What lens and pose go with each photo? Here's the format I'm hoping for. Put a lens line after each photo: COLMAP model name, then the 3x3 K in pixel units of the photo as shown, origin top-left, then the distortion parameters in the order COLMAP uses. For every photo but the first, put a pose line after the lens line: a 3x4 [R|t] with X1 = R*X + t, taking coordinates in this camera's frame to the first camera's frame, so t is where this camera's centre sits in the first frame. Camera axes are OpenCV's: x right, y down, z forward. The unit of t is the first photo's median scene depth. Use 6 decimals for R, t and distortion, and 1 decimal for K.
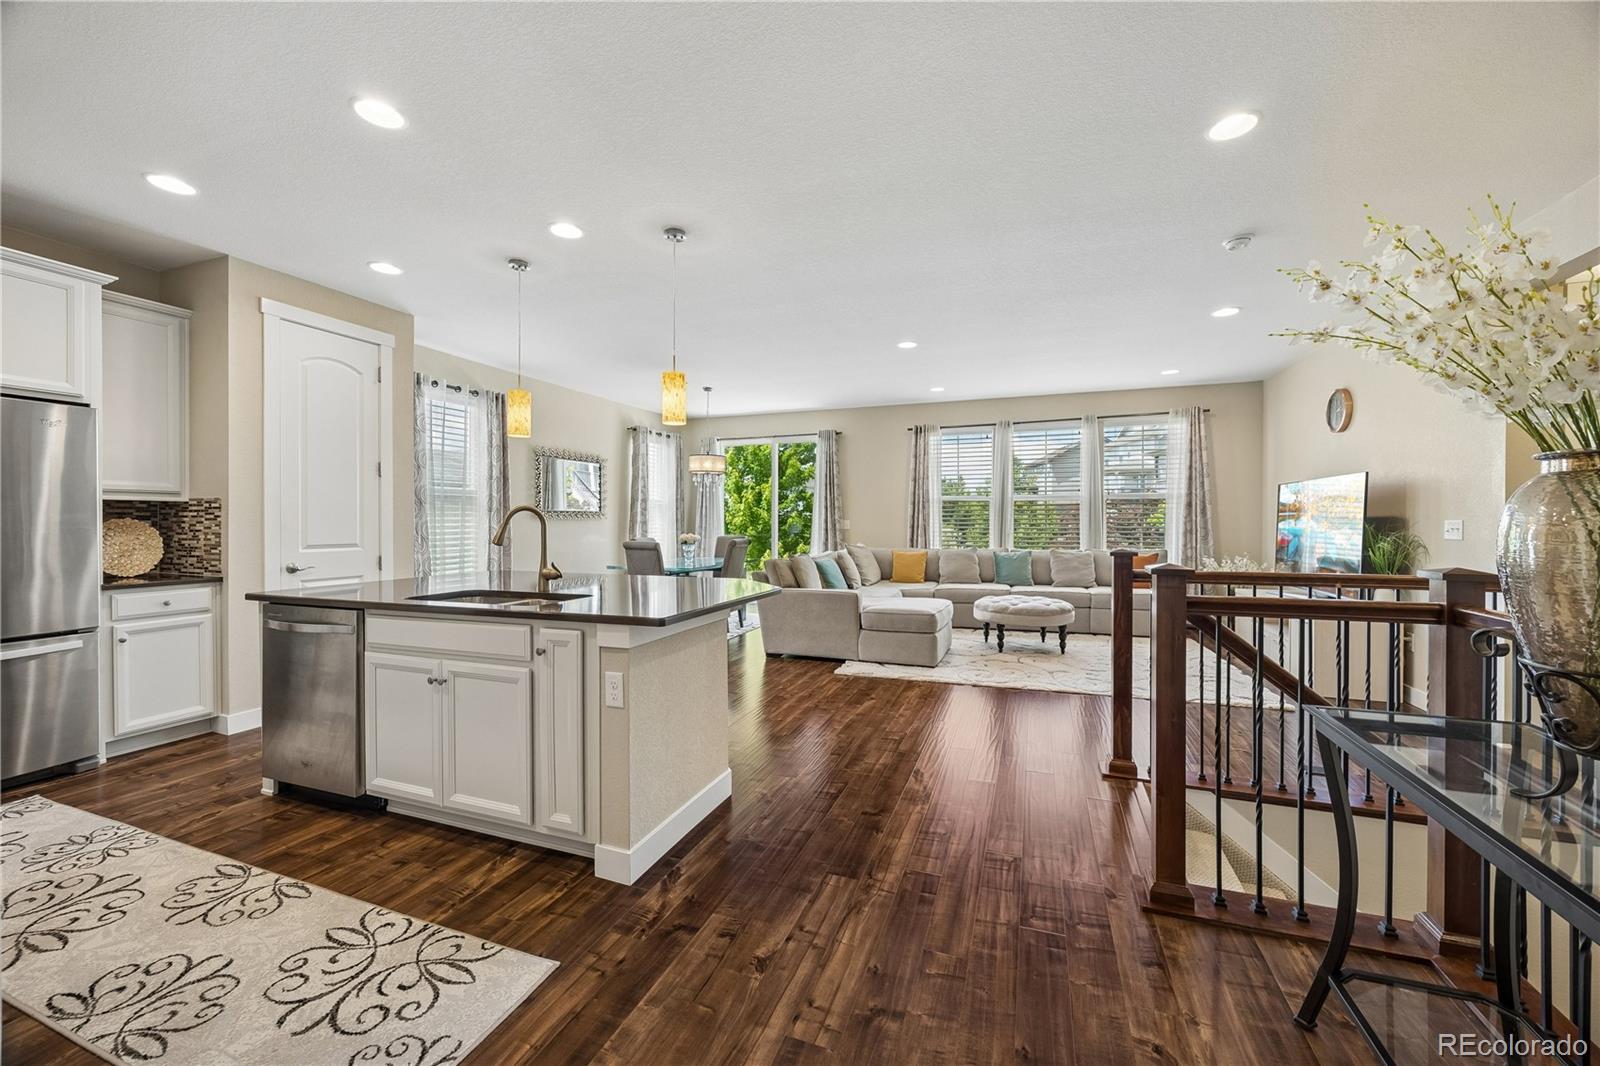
lens RADIAL K [[631.5, 0, 796.8], [0, 631.5, 517.5], [0, 0, 1]] dist [0.003697, -0.000739]
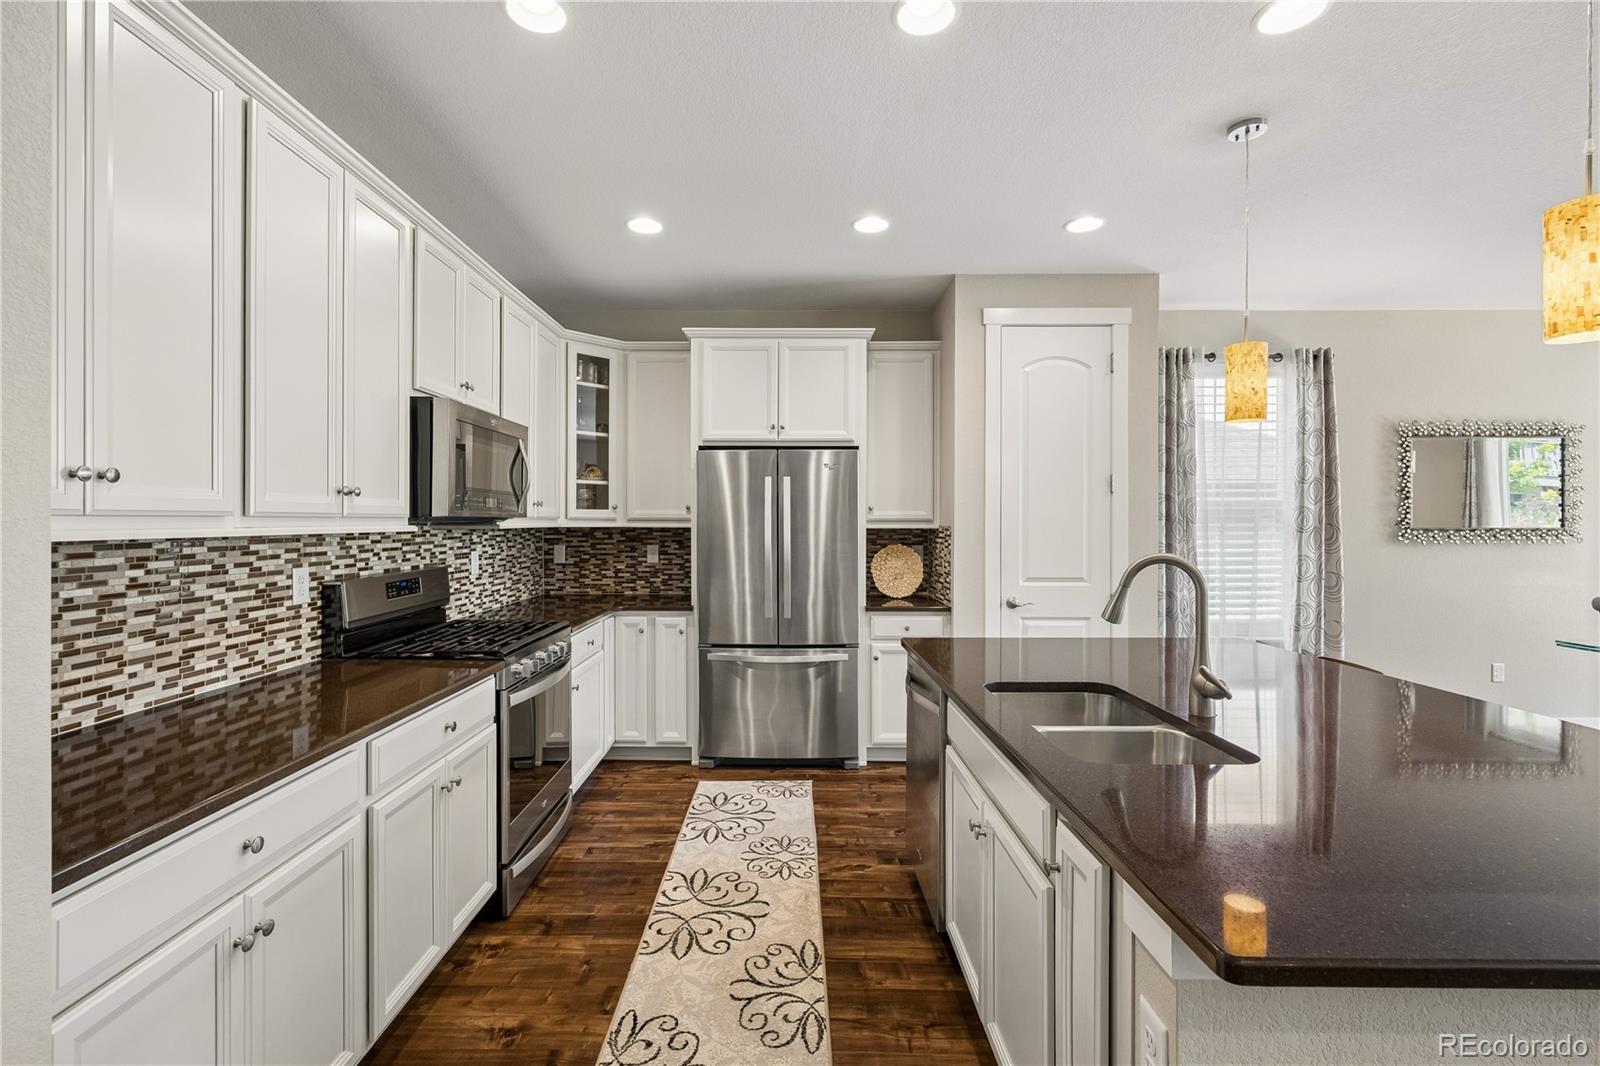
lens RADIAL K [[709.2, 0, 786.4], [0, 709.2, 520.0], [0, 0, 1]] dist [-0.015449, 0.002523]
pose [[0.342173, -0.003182, -0.939632, 0.030741], [0.007669, 0.999970, -0.000594, -0.038736], [0.939606, -0.007003, 0.342187, 0.359774]]
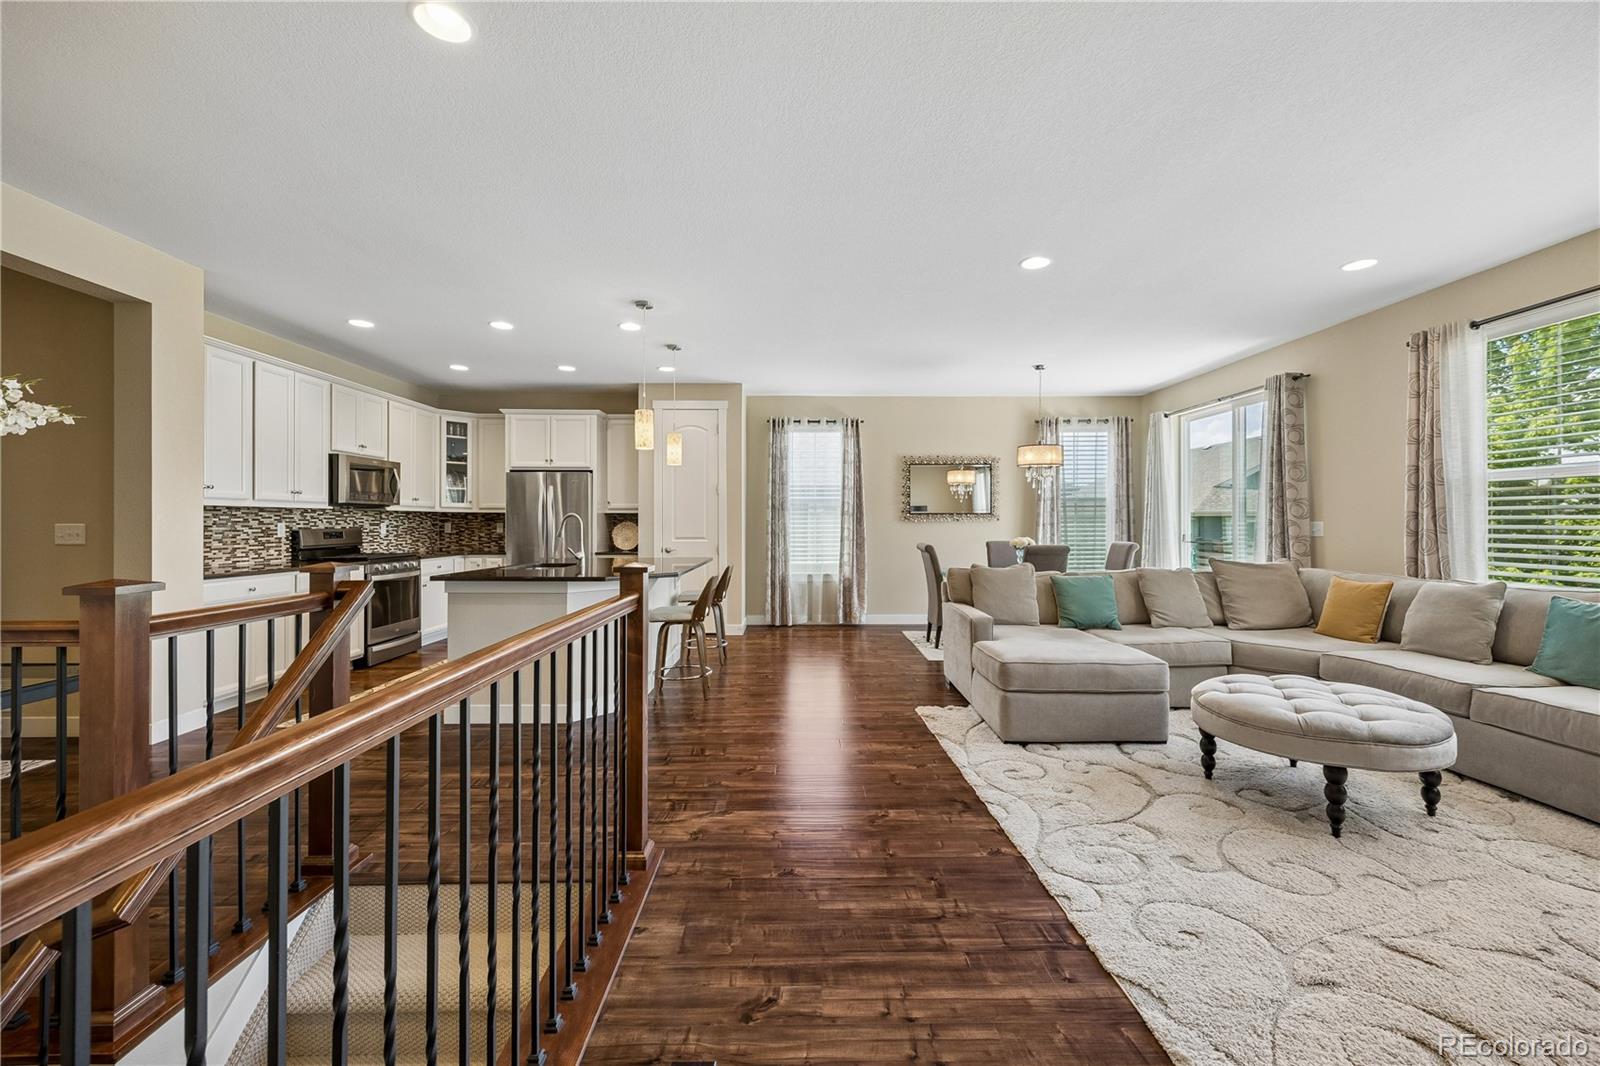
lens RADIAL K [[631.5, 0, 802.3], [0, 631.5, 526.9], [0, 0, 1]] dist [0.003697, -0.000739]
pose [[0.365185, 0.005521, -0.930918, 0.986160], [0.006058, 0.999947, 0.008307, 0.003135], [0.930915, -0.008673, 0.365133, 0.717584]]
